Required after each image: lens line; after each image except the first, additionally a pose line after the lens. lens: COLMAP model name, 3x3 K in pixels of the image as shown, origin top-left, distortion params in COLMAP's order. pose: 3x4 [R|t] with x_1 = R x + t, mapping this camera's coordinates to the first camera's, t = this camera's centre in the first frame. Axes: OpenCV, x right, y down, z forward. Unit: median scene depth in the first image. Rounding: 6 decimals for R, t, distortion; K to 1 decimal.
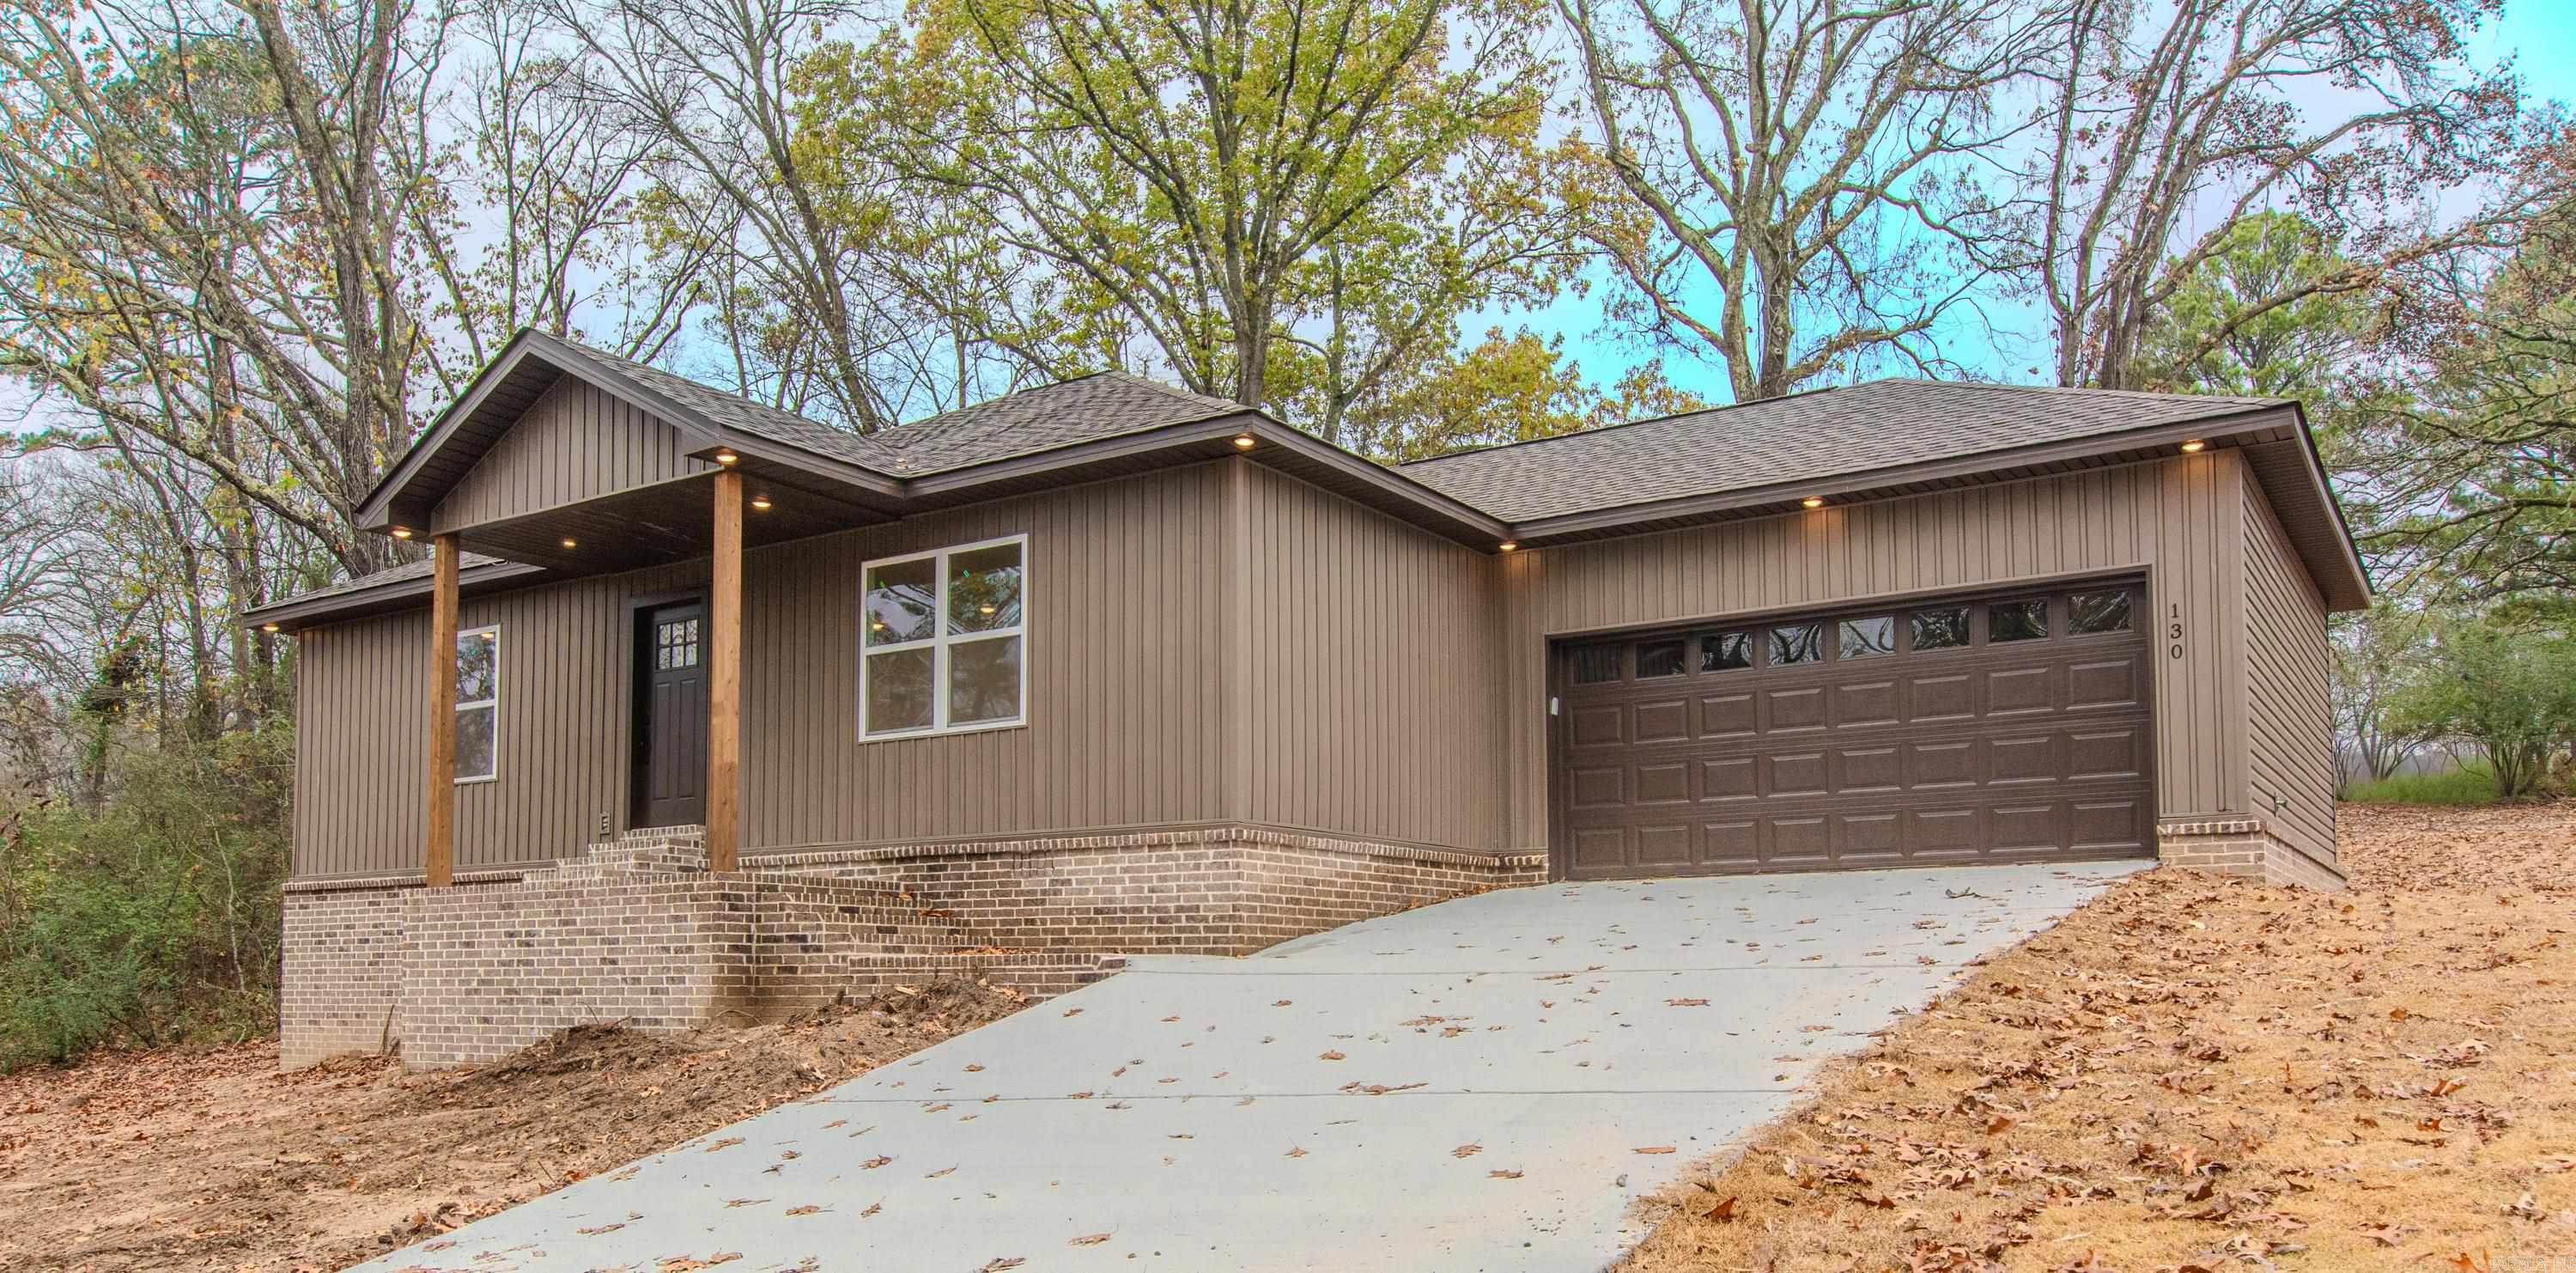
lens RADIAL K [[1907.0, 0, 1273.4], [0, 1907.0, 852.0], [0, 0, 1]] dist [0.000079, -0.003490]
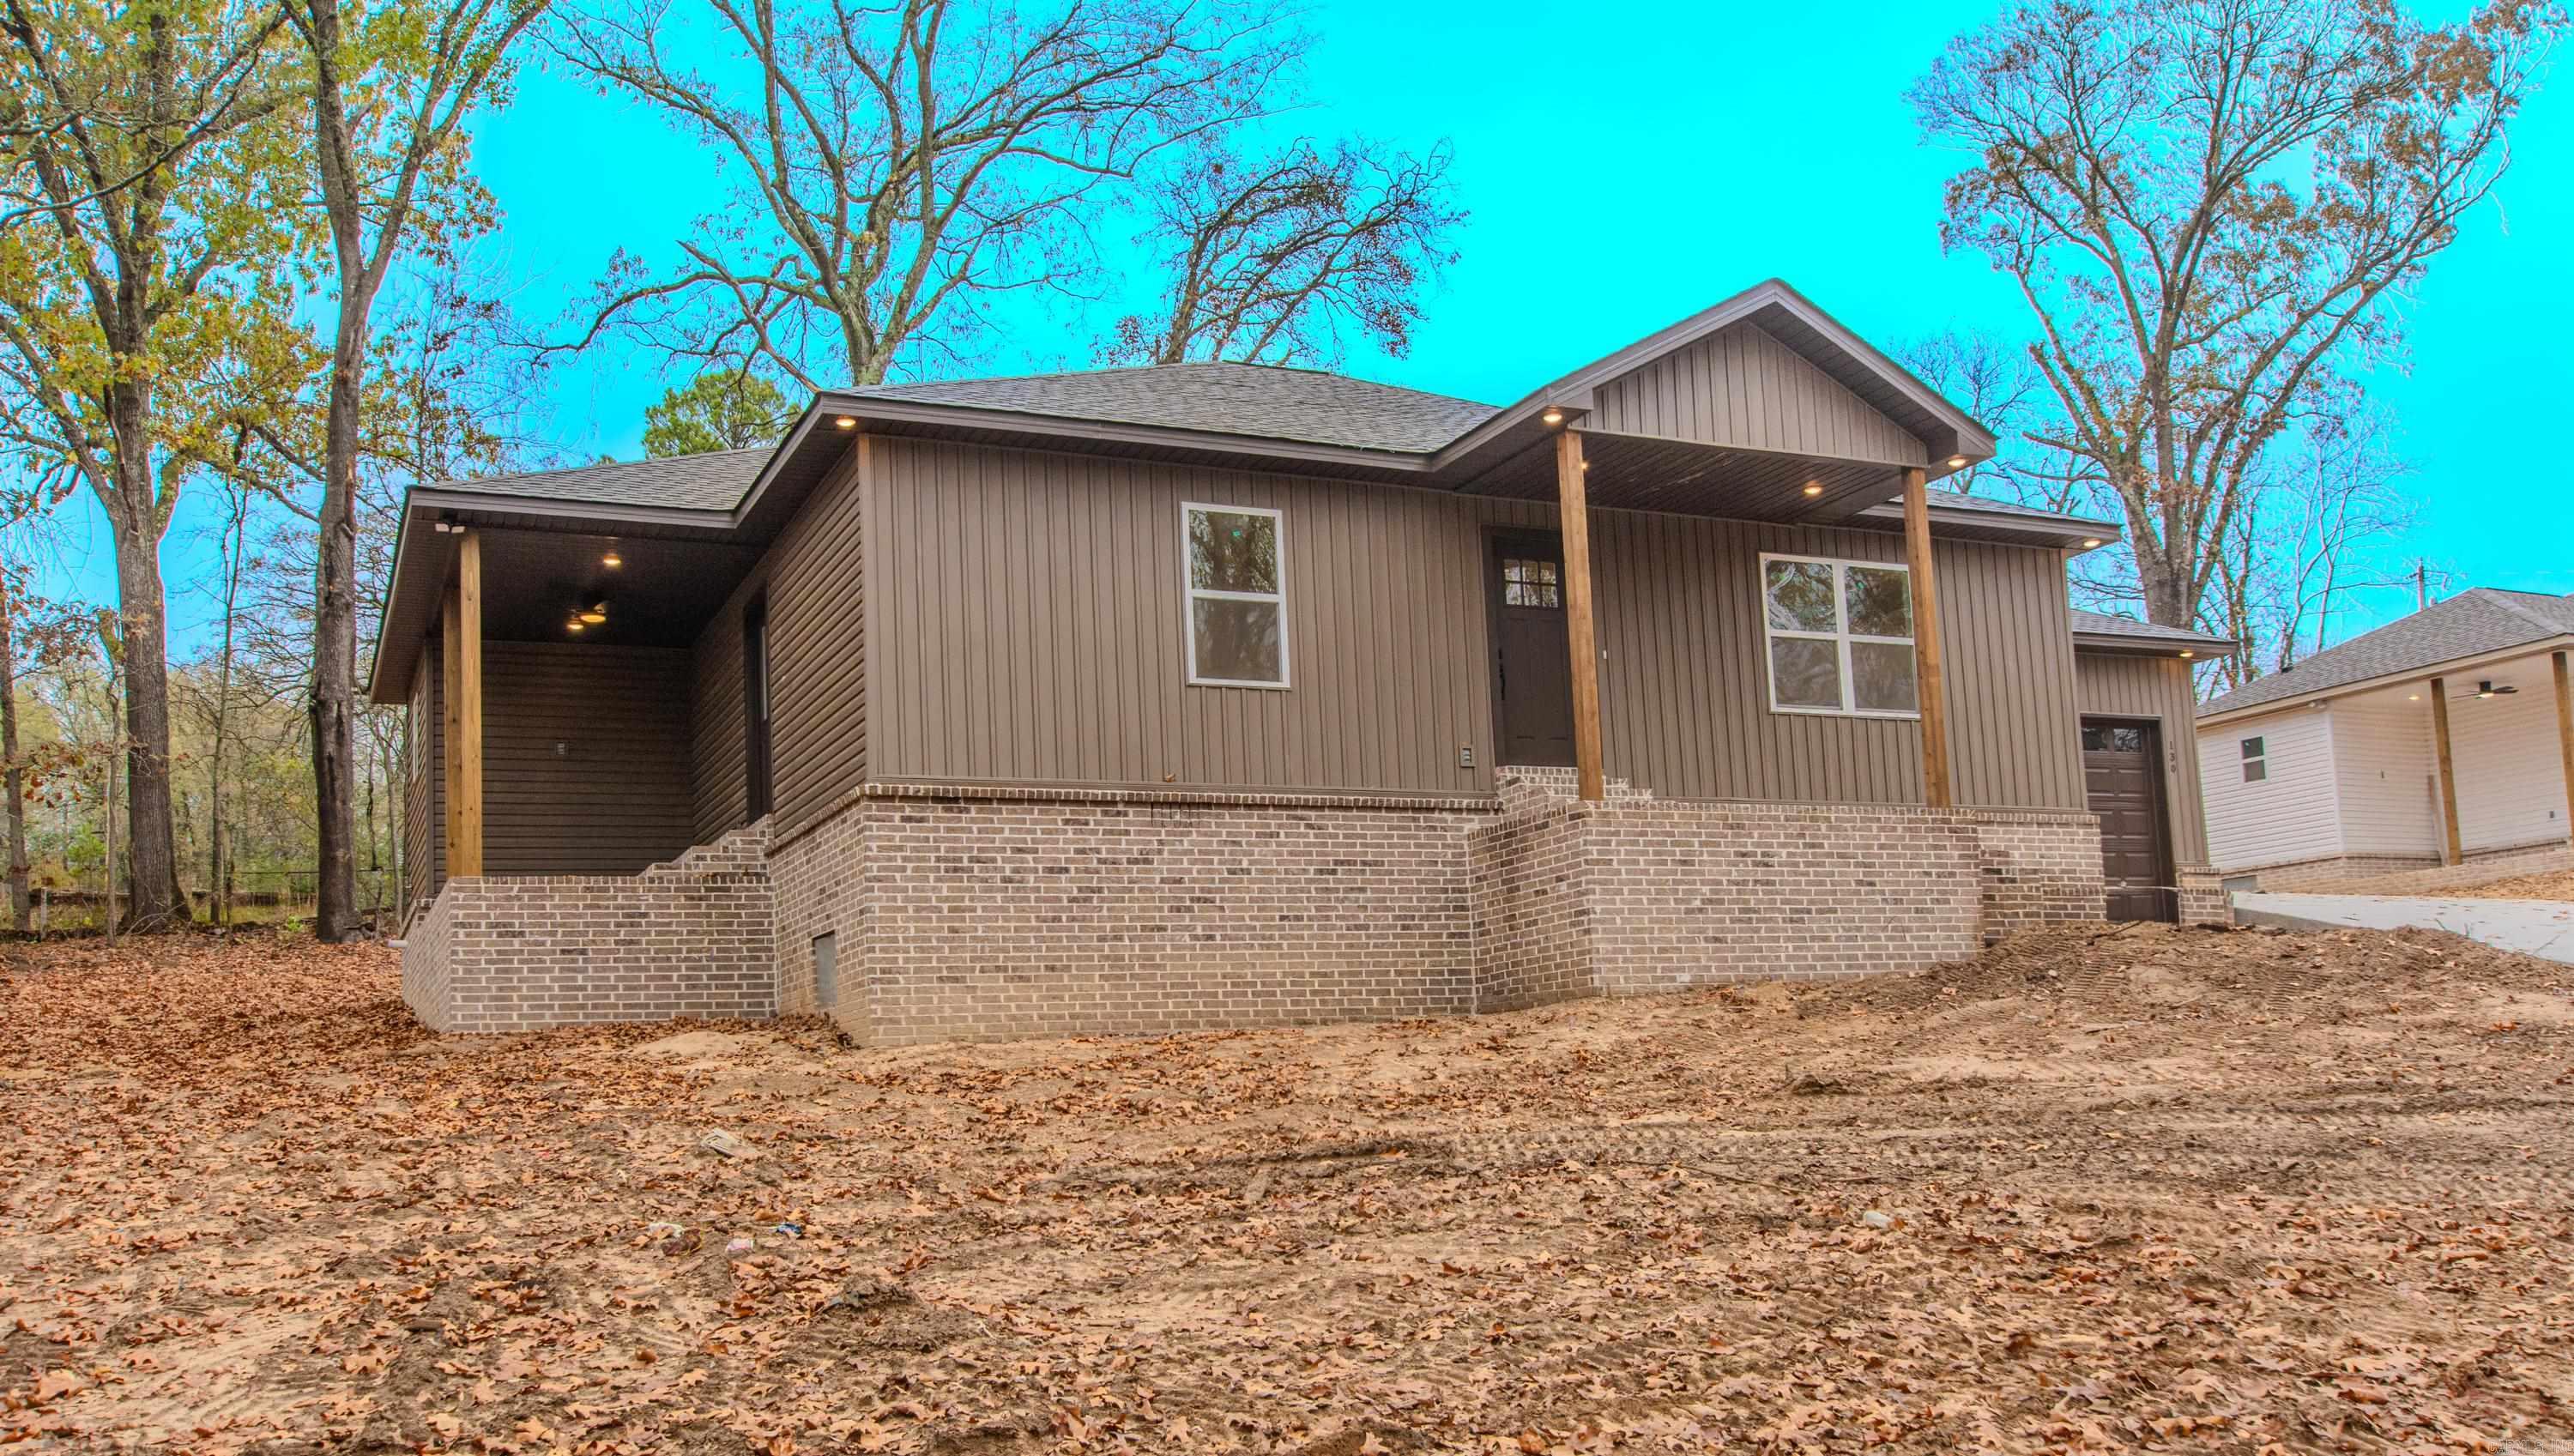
lens RADIAL K [[2176.6, 0, 1279.0], [0, 2176.6, 833.7], [0, 0, 1]] dist [-0.002175, 0.000715]
pose [[0.523382, 0.092187, 0.847097, -1.471328], [-0.017023, 0.995063, -0.097772, 0.145844], [-0.851928, 0.036752, 0.522368, 0.596394]]
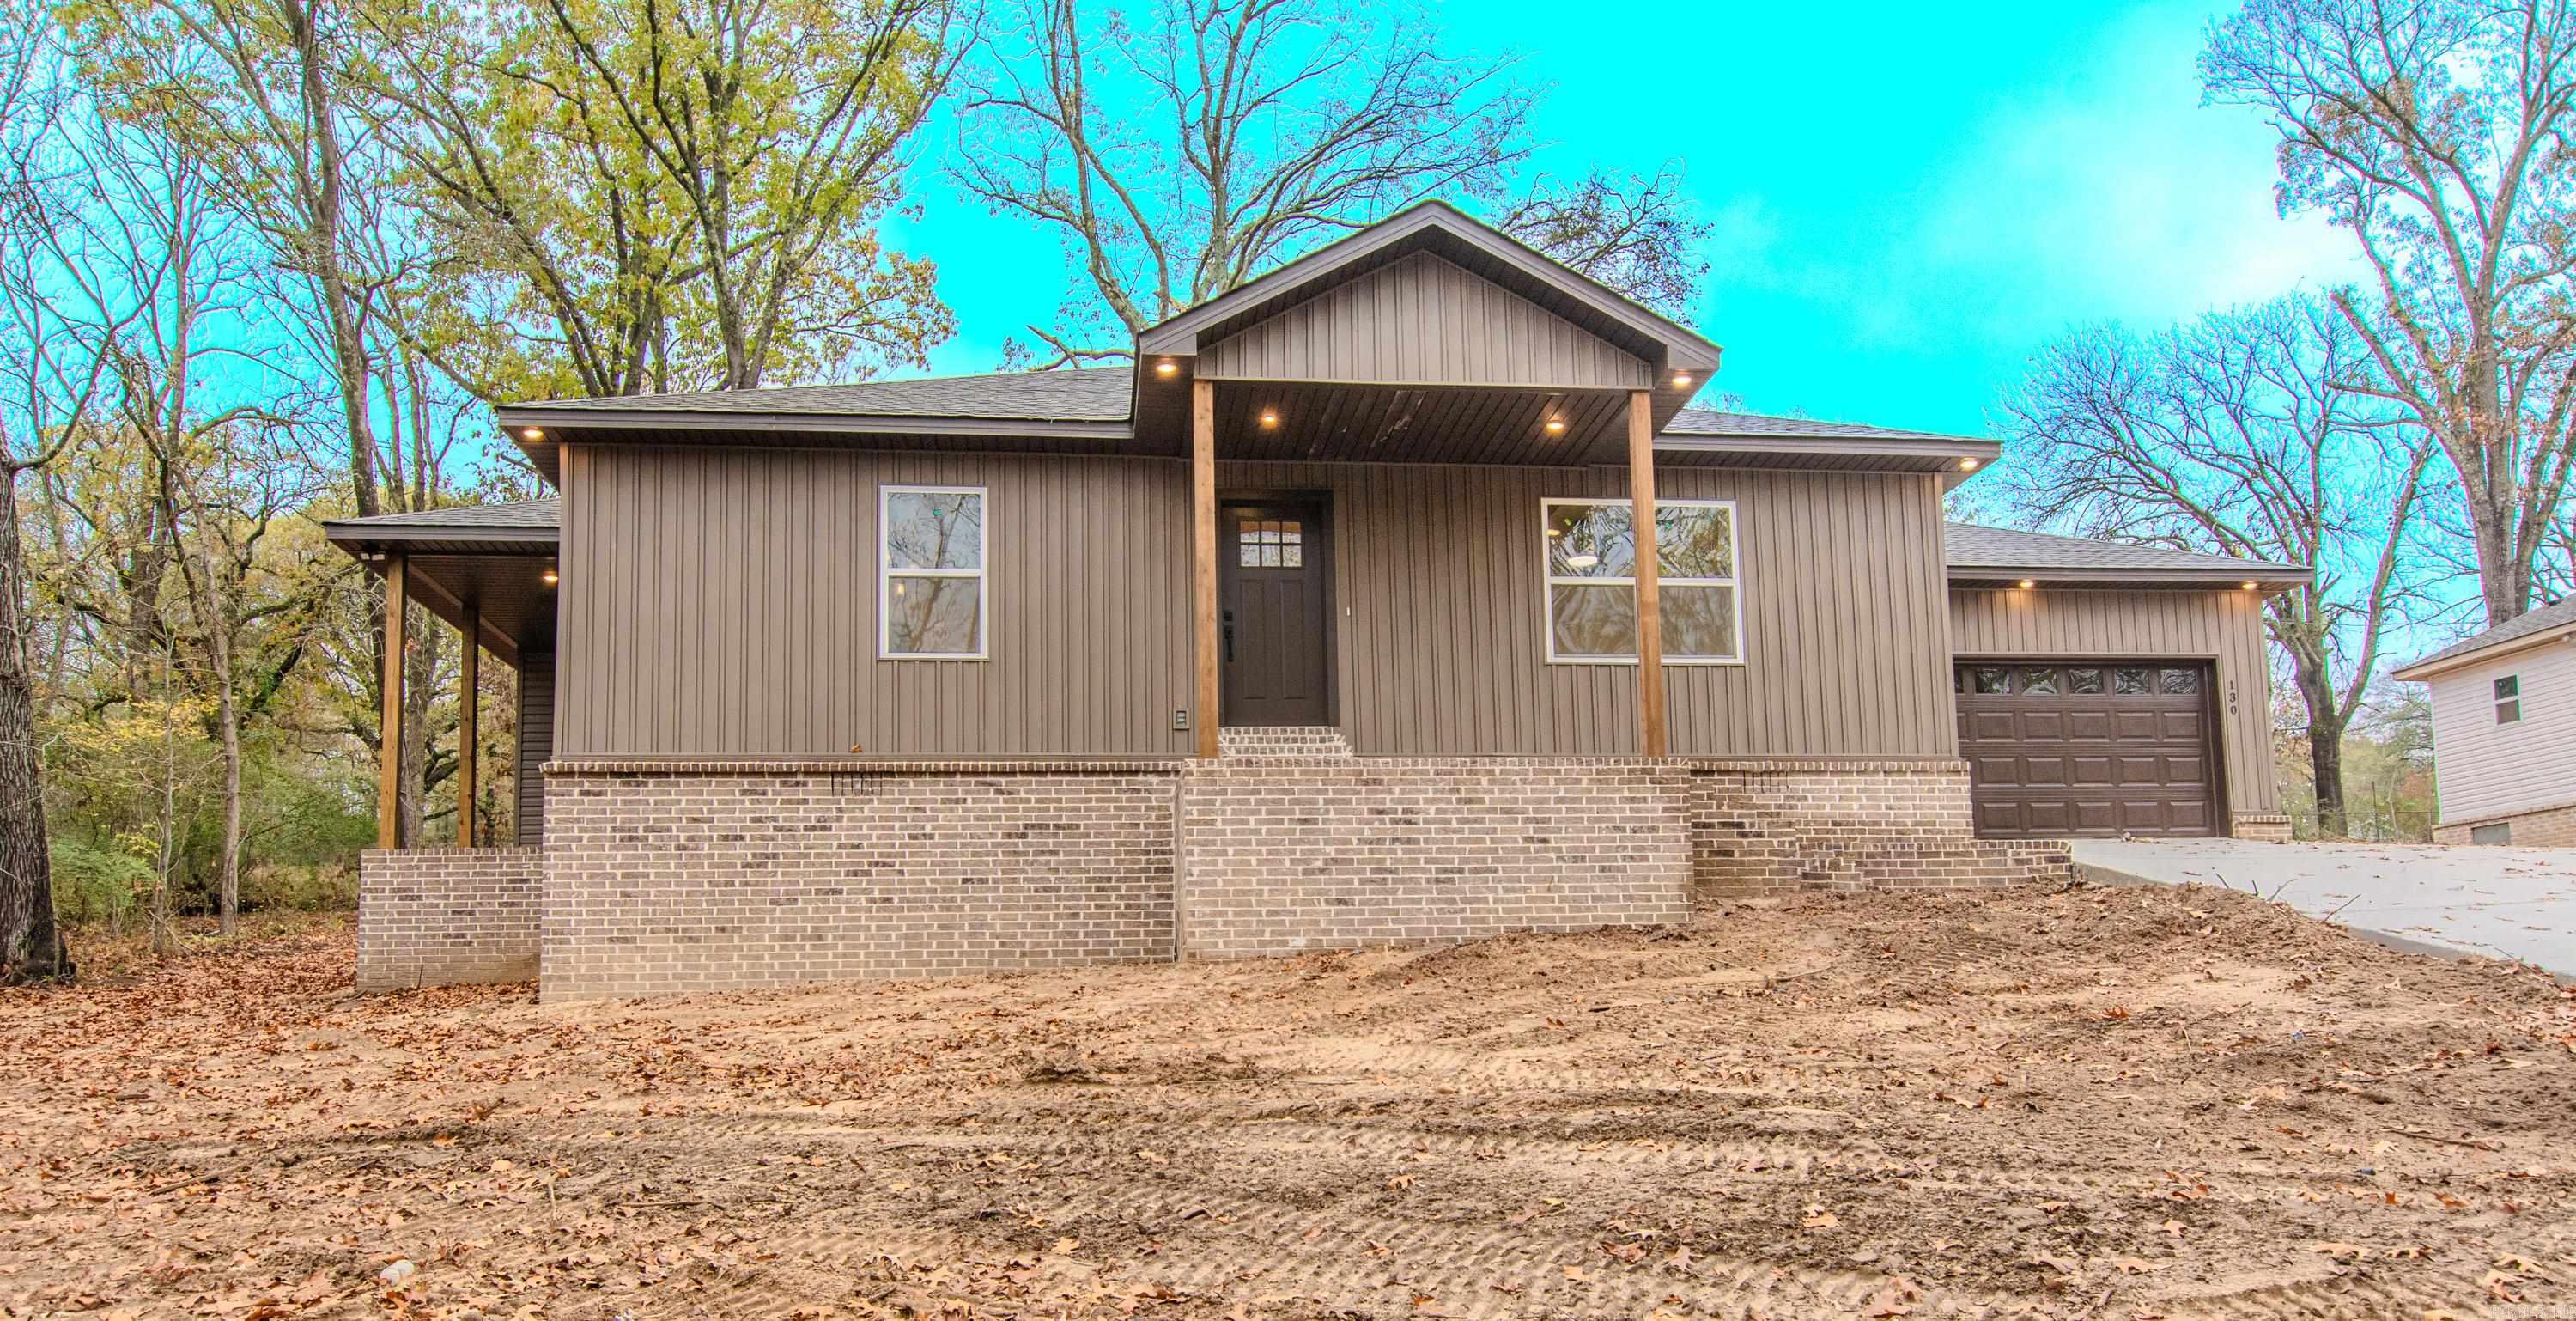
lens RADIAL K [[1735.7, 0, 1277.2], [0, 1735.7, 853.2], [0, 0, 1]] dist [-0.002749, -0.002555]
pose [[0.765289, 0.061489, 0.640743, -0.974751], [-0.027880, 0.997659, -0.062441, 0.117339], [-0.643082, 0.029921, 0.765212, 0.361091]]
